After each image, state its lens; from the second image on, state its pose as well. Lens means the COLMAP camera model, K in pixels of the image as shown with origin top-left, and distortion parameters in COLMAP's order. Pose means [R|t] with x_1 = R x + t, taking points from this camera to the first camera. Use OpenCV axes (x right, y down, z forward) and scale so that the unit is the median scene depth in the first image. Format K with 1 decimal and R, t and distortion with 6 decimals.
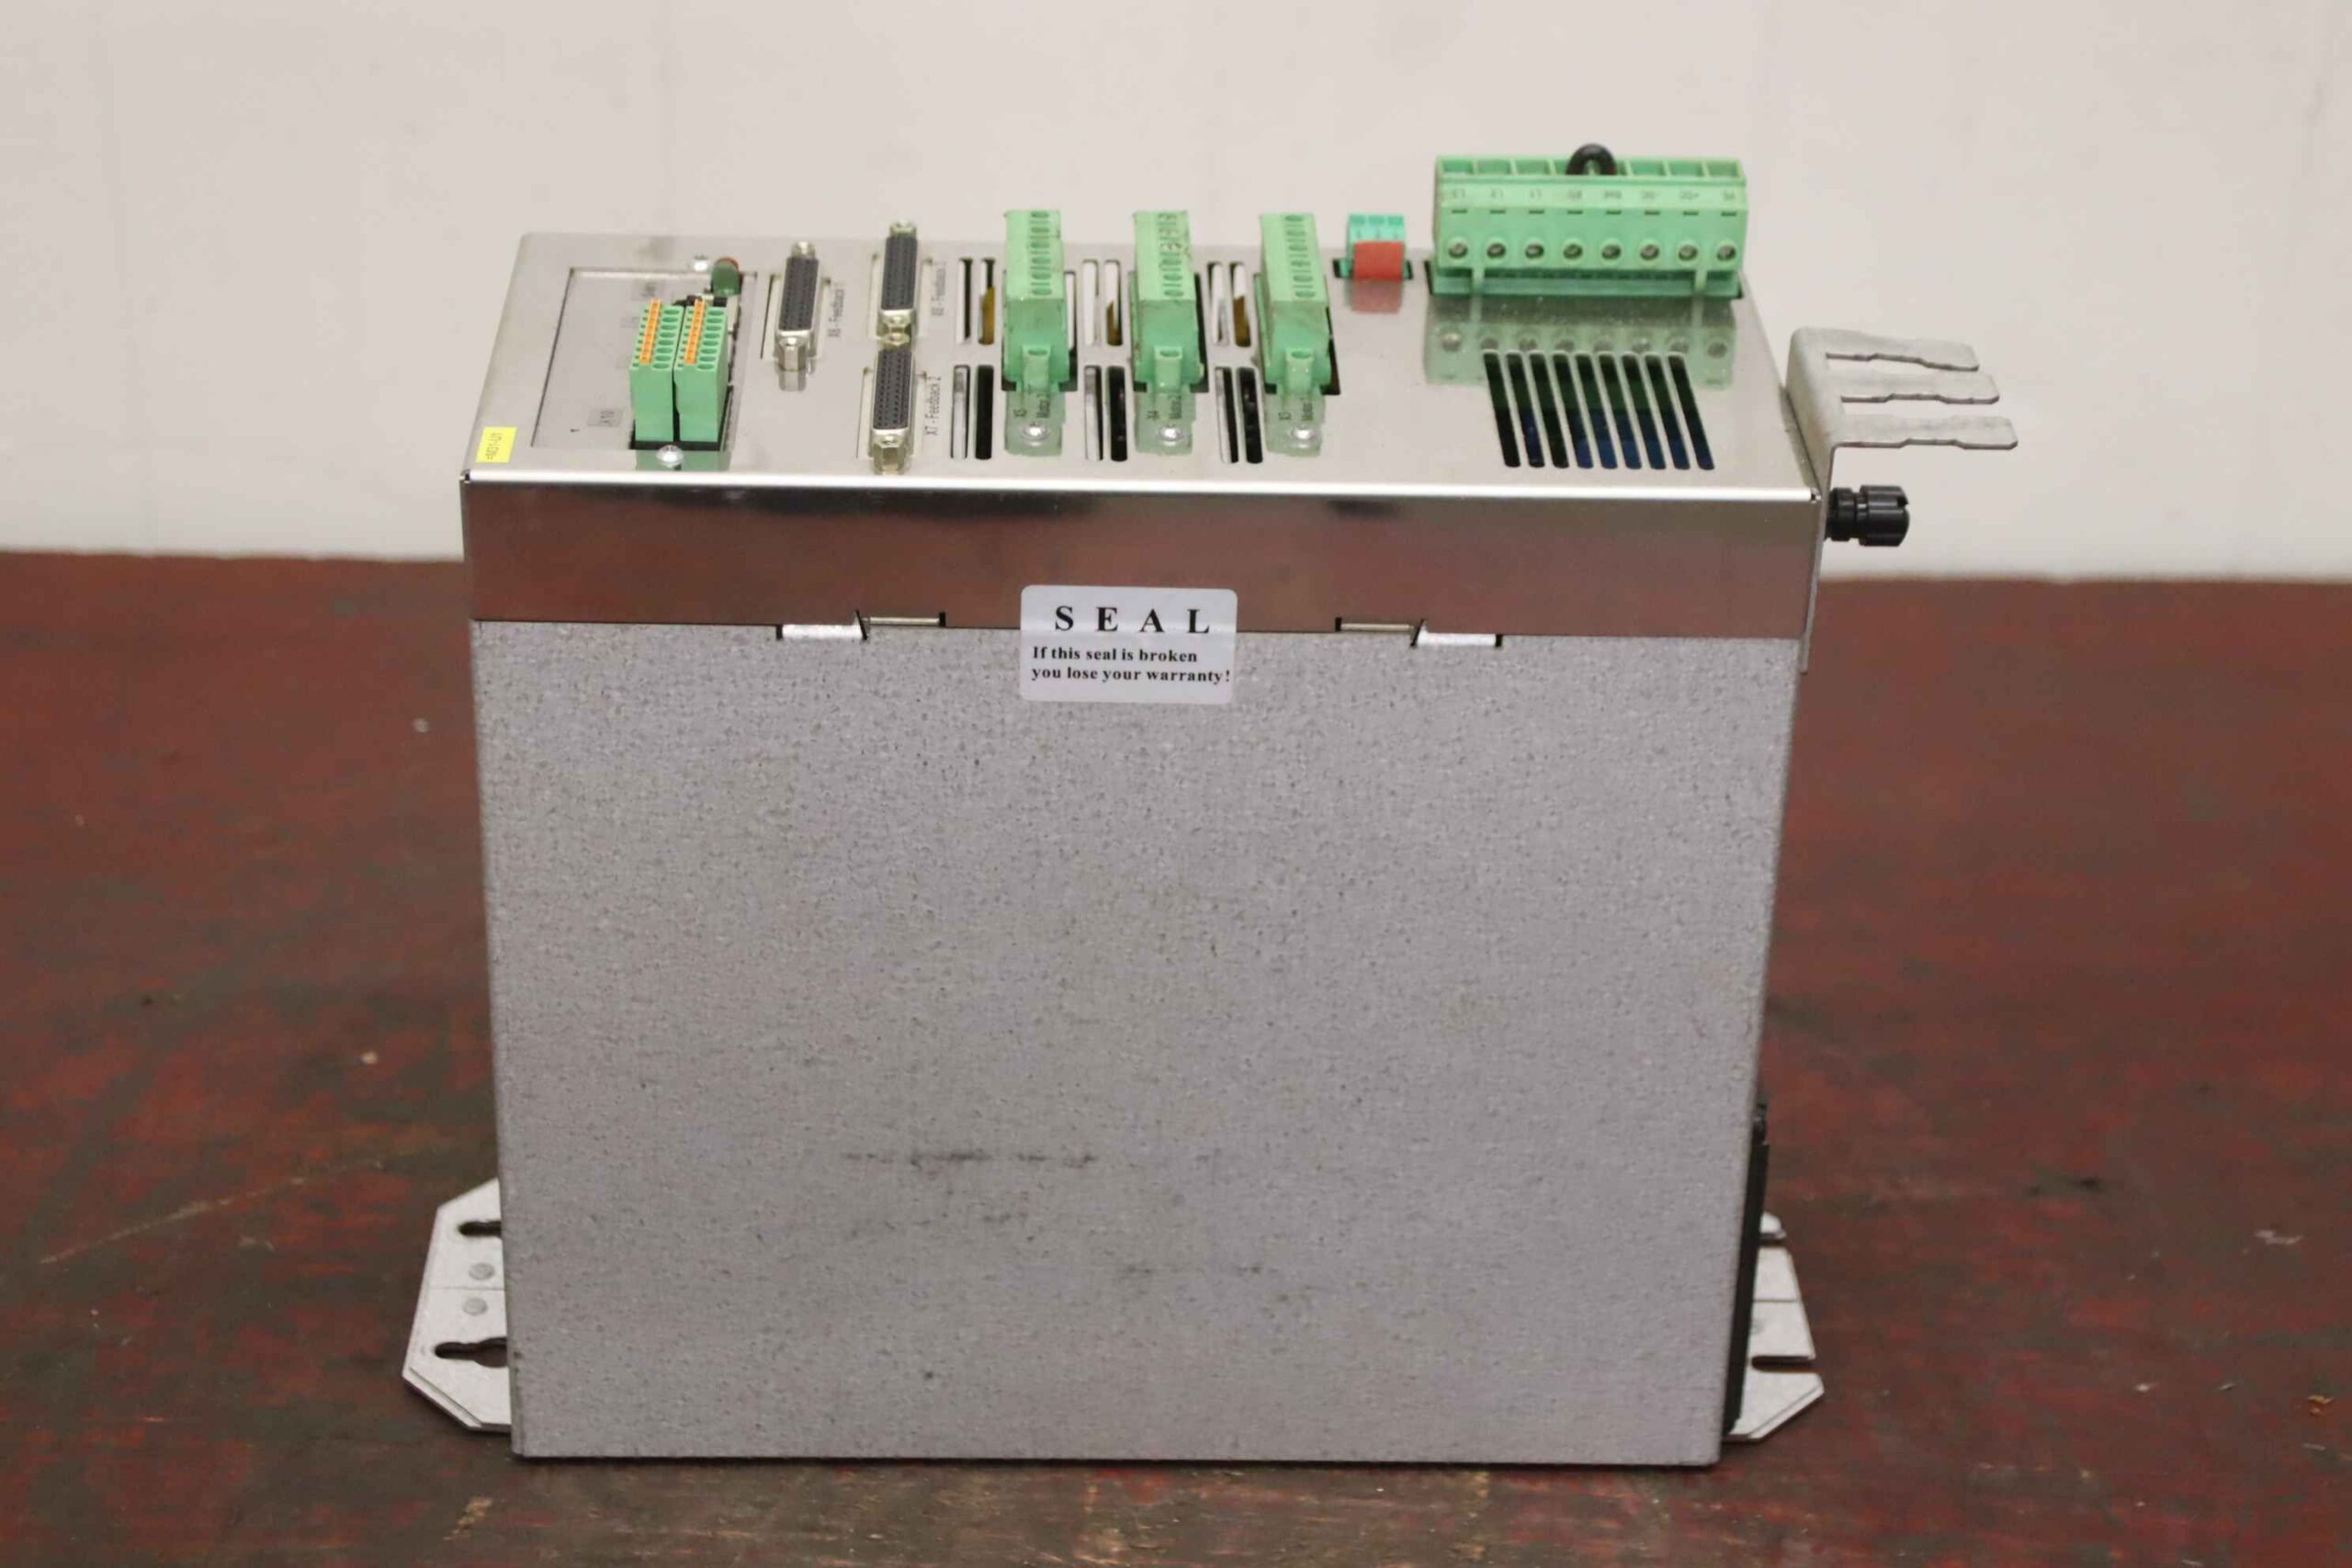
lens RADIAL K [[4554.1, 0, 1176.0], [0, 4554.1, 784.0], [0, 0, 1]] dist [0.047946, 0.274961]
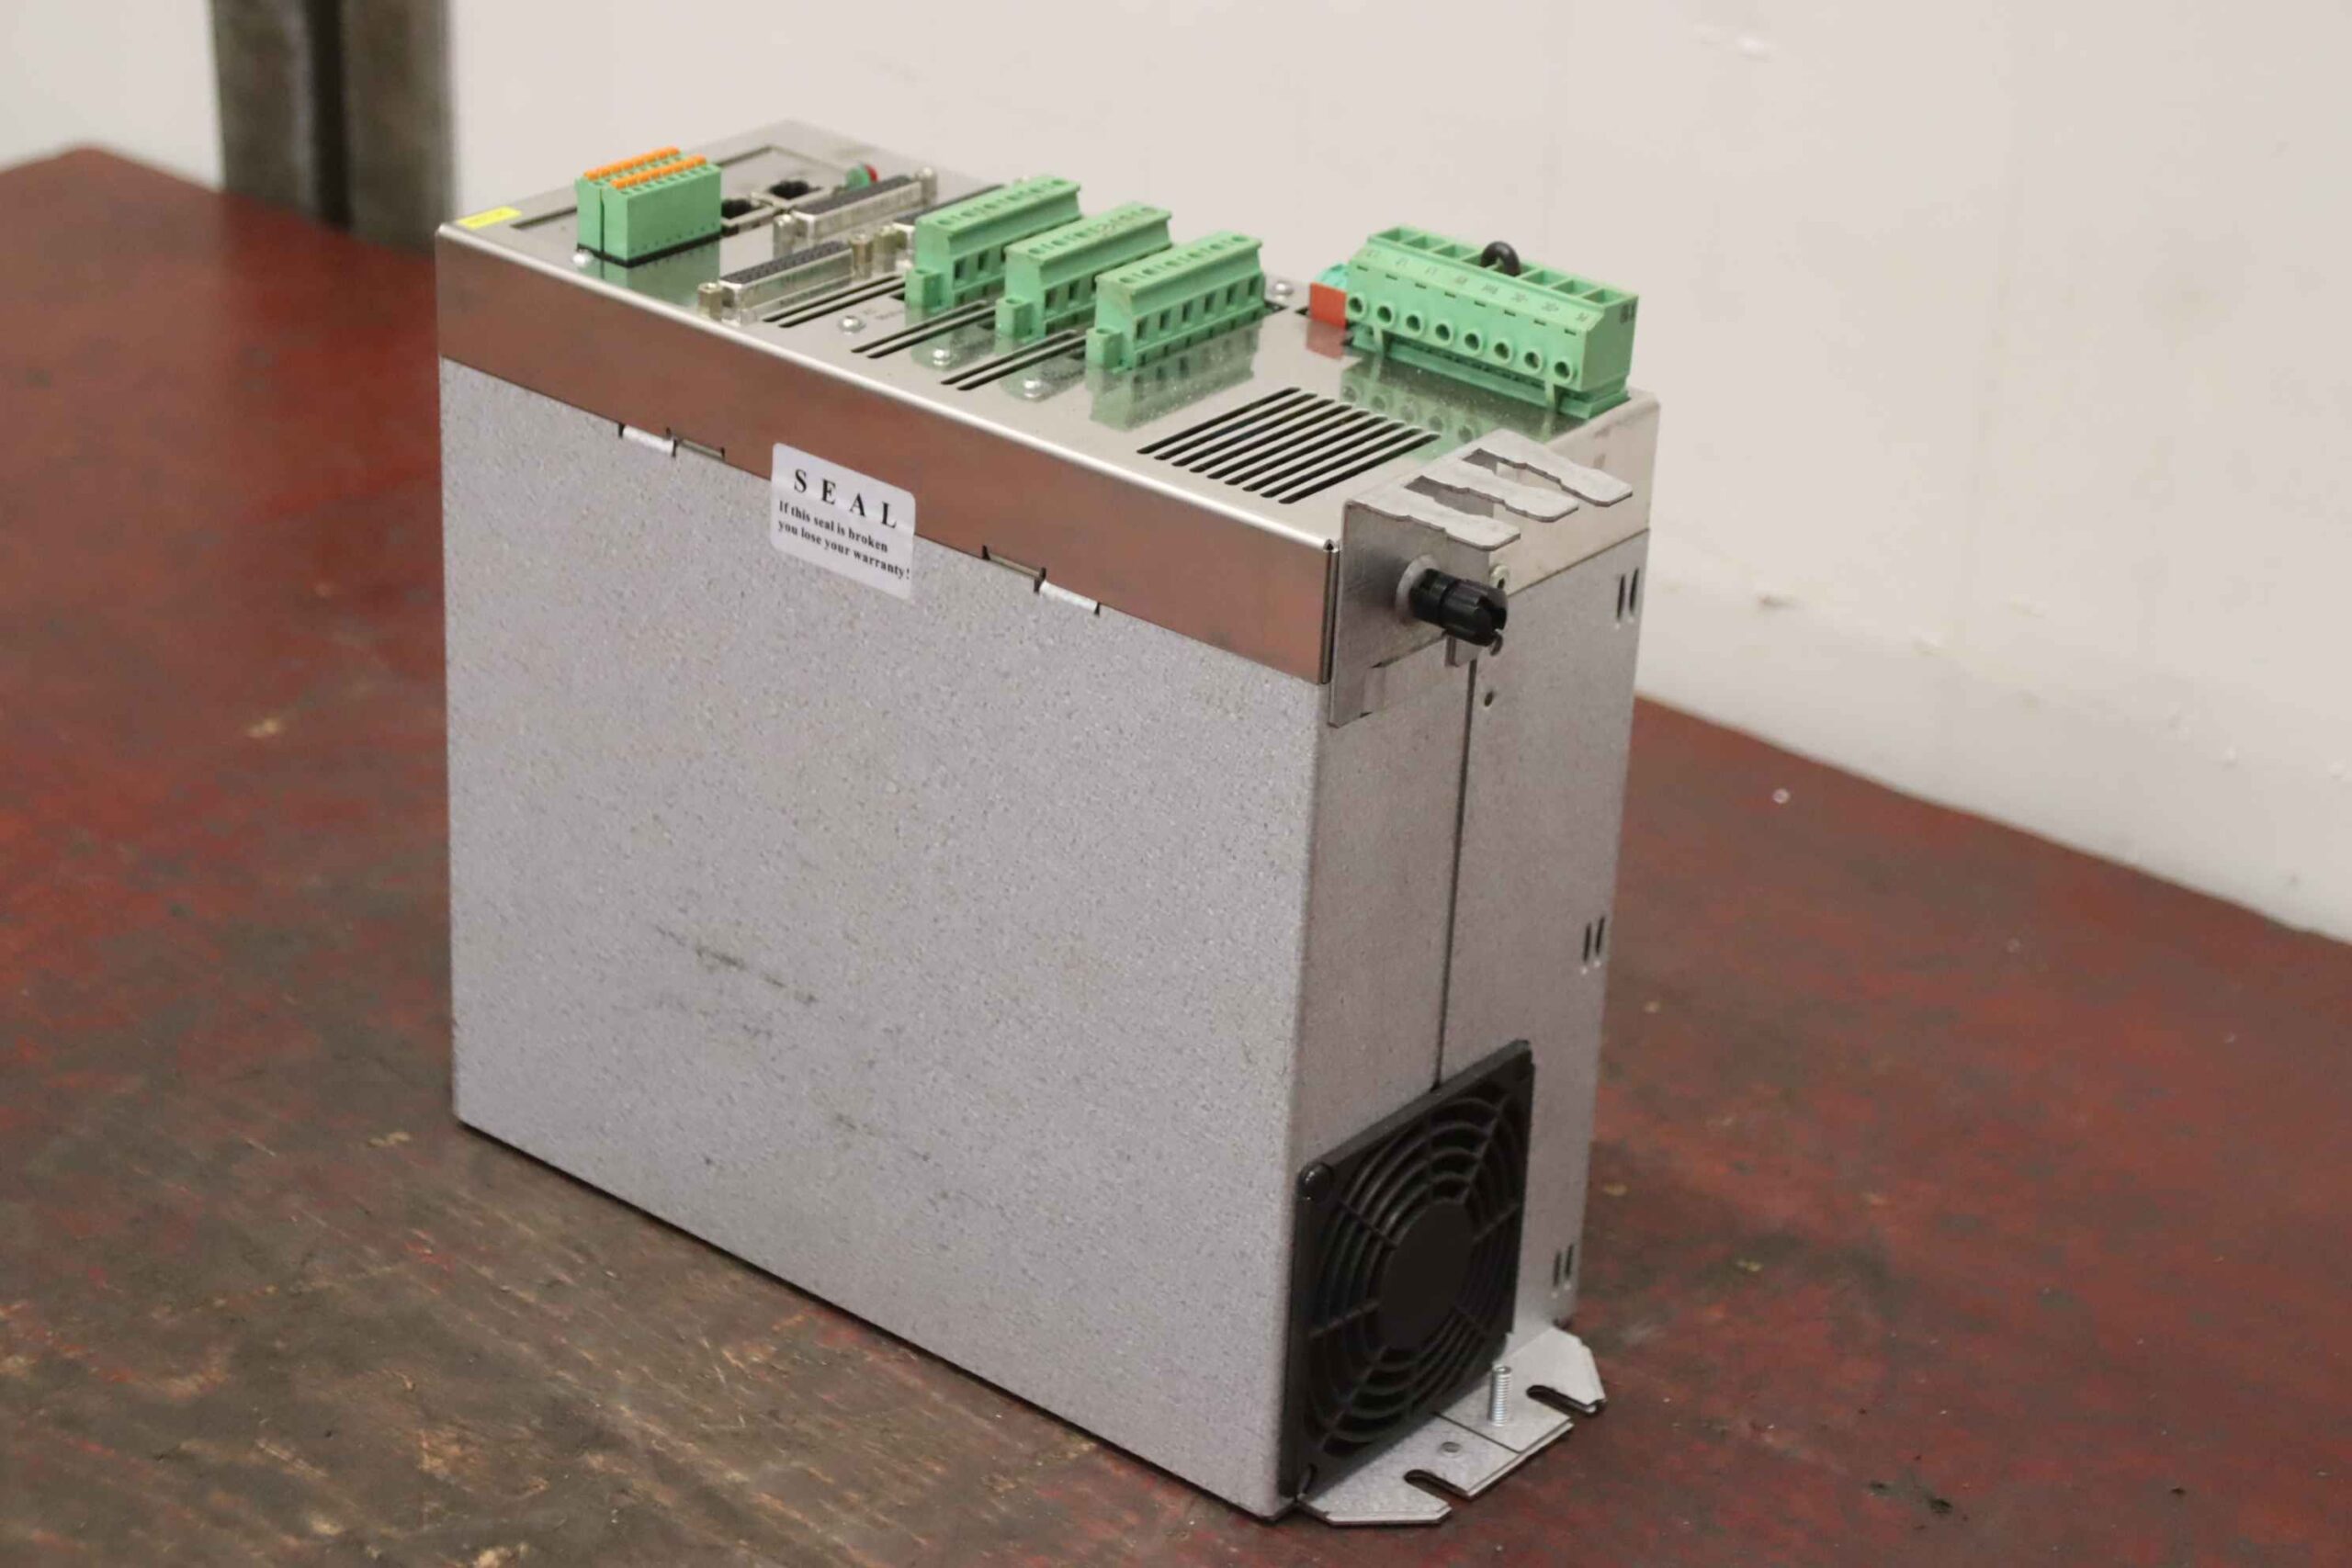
lens RADIAL K [[5018.1, 0, 1176.0], [0, 5018.1, 784.0], [0, 0, 1]] dist [0.085948, 0.051986]
pose [[0.758992, 0.289152, -0.583371, 0.747792], [-0.344590, 0.938601, 0.016898, -0.017815], [0.552439, 0.188198, 0.812030, 0.048708]]
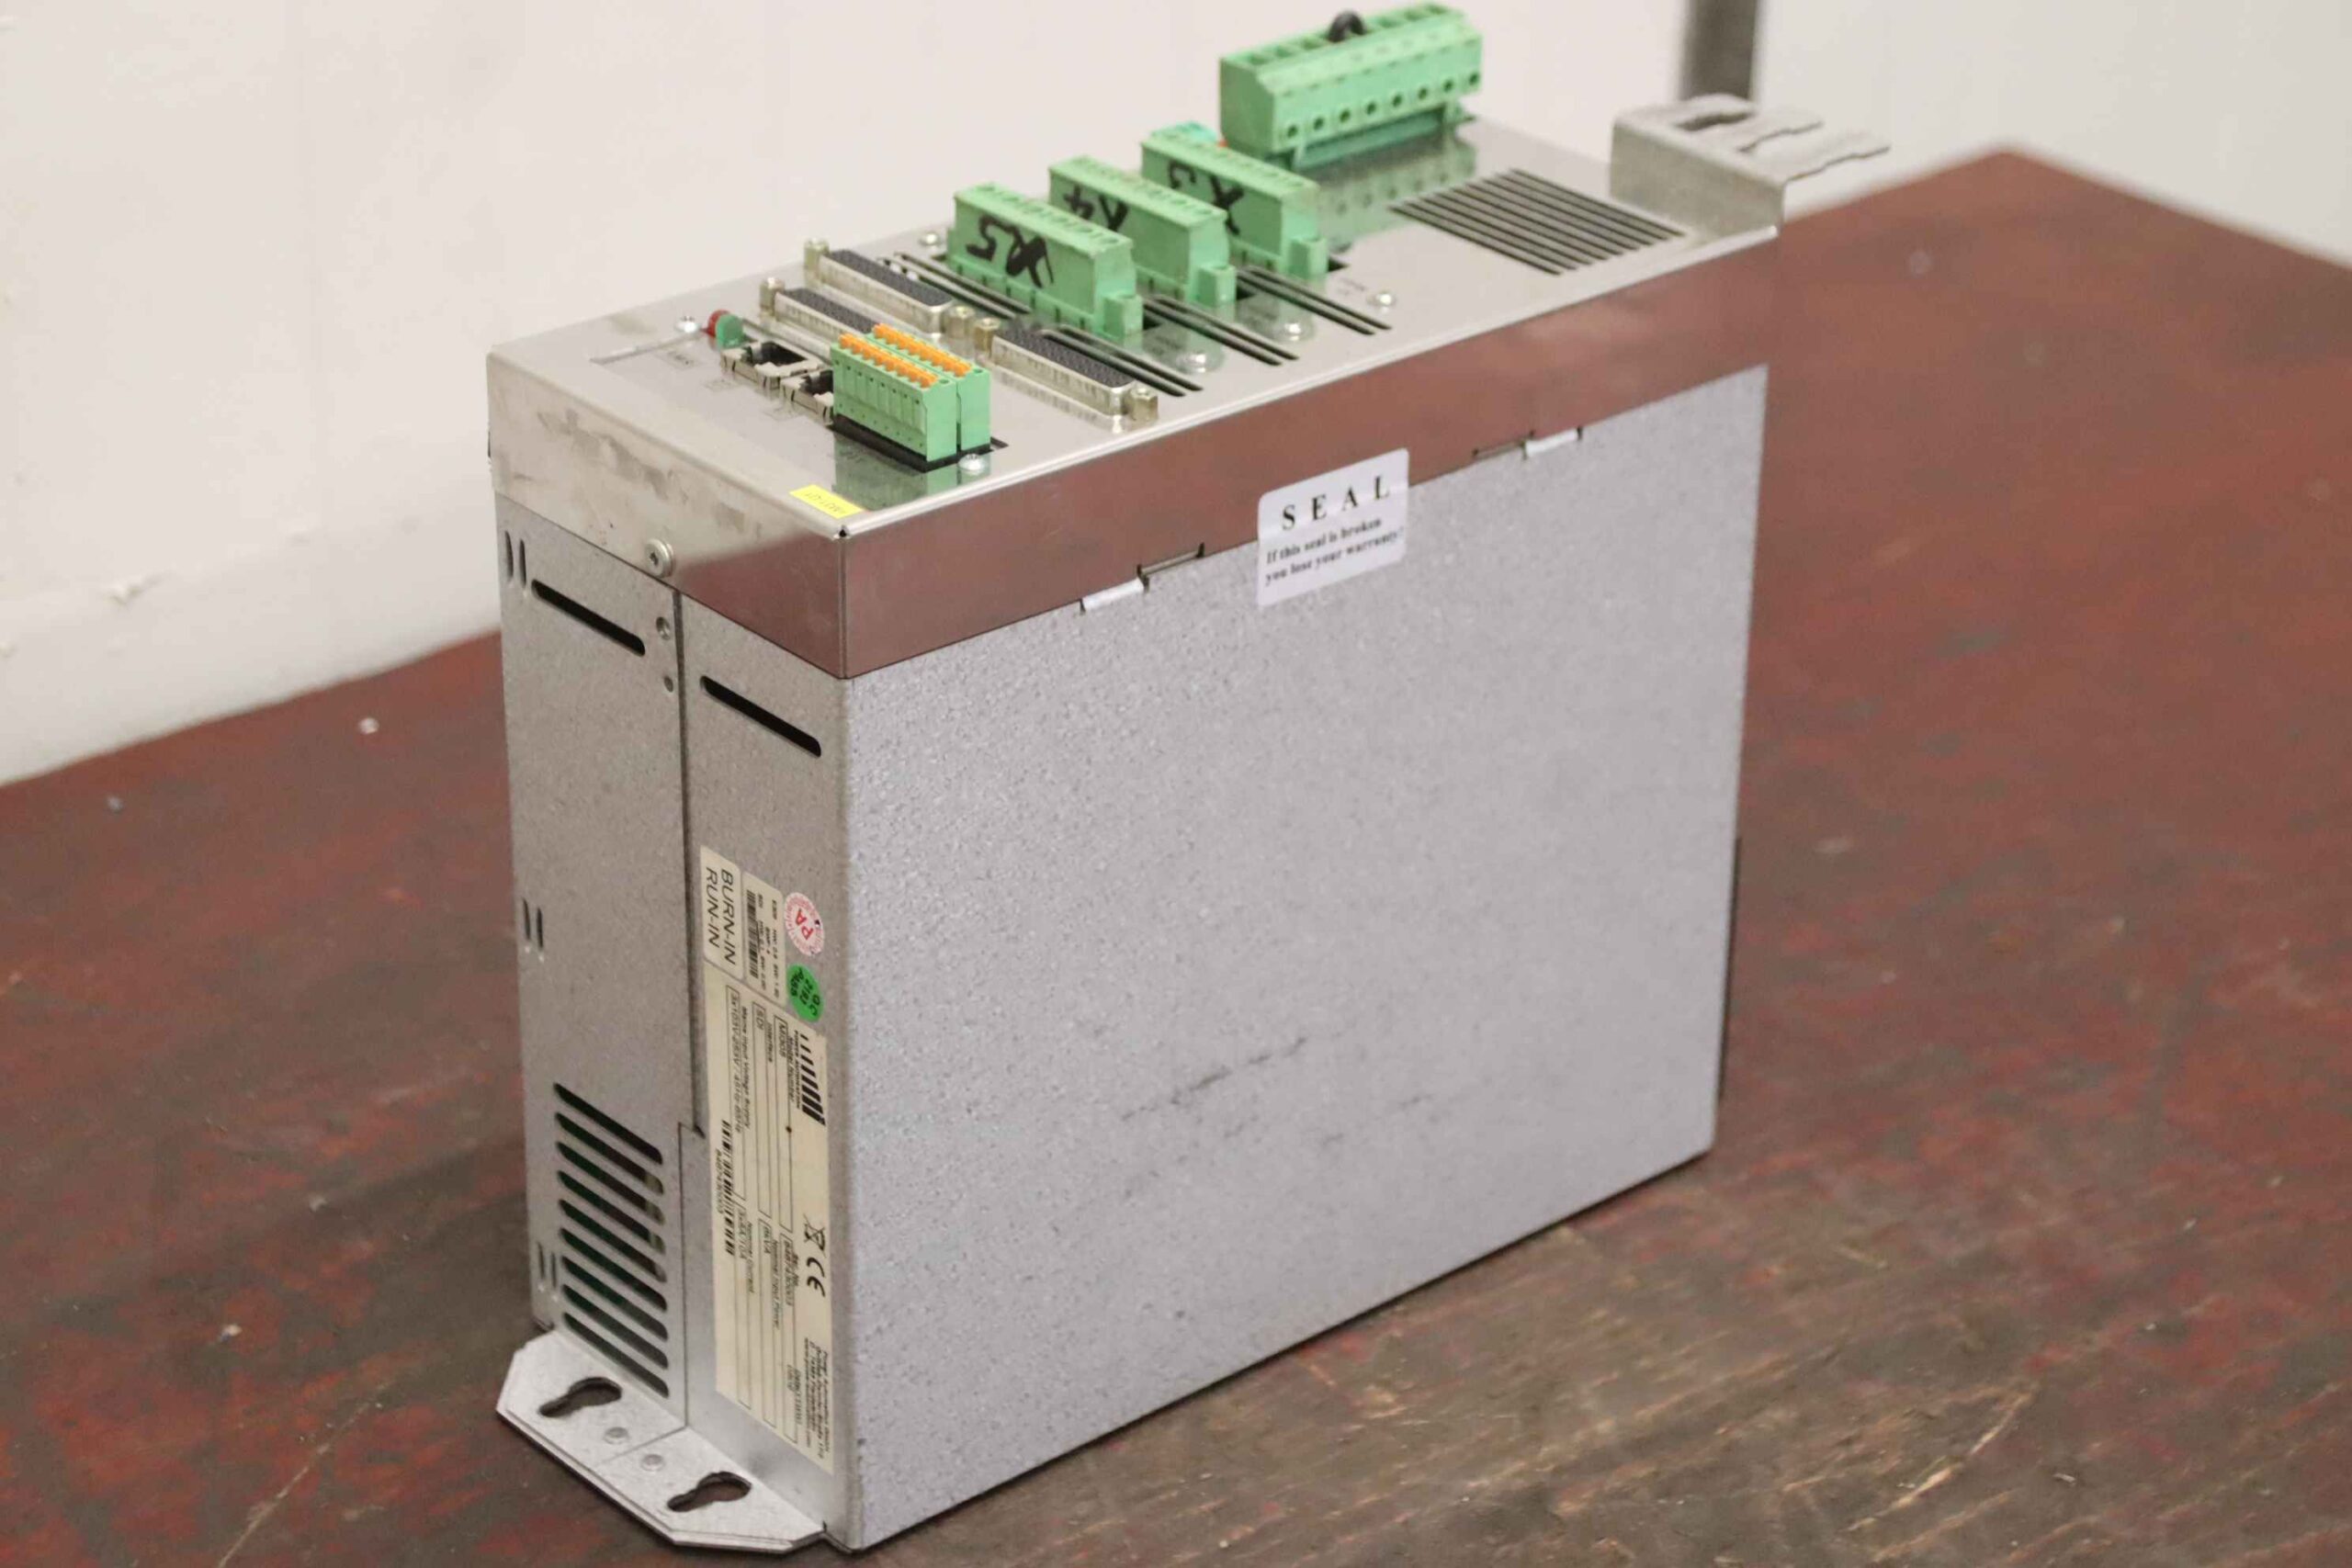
lens RADIAL K [[5018.1, 0, 1176.0], [0, 5018.1, 784.0], [0, 0, 1]] dist [0.085948, 0.051986]
pose [[0.771922, -0.301941, 0.559435, -0.670804], [0.319717, 0.945005, 0.068890, -0.062494], [-0.549470, 0.125683, 0.826006, 0.057146]]
